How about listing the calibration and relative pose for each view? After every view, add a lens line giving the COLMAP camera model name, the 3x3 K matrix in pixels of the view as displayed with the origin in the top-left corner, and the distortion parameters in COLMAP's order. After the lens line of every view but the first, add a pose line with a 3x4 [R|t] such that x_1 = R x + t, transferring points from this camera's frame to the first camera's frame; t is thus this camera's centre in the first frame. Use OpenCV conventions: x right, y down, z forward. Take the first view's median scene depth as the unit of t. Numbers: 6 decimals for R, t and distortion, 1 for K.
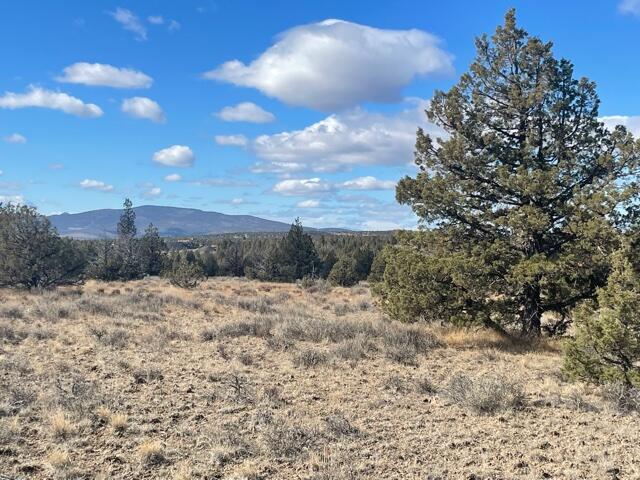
lens RADIAL K [[901.2, 0, 320.0], [0, 901.2, 240.0], [0, 0, 1]] dist [0.099512, -0.142769]
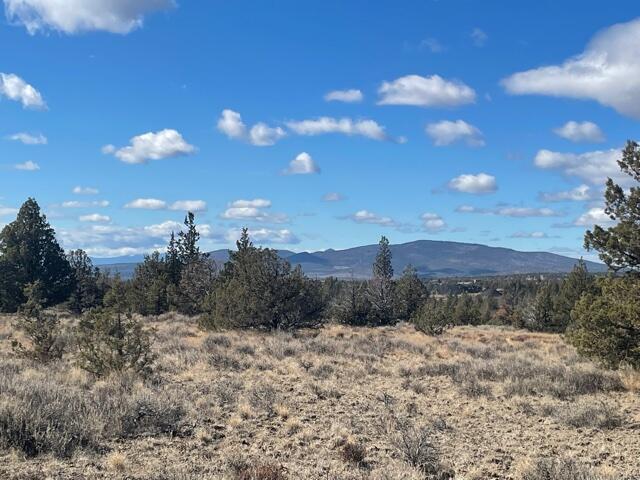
lens RADIAL K [[1102.0, 0, 320.0], [0, 1102.0, 240.0], [0, 0, 1]] dist [0.167058, 0.058389]
pose [[0.959872, -0.003467, -0.280418, 0.075810], [-0.007135, 0.999298, -0.036776, -0.002287], [0.280348, 0.037301, 0.959173, -0.158042]]
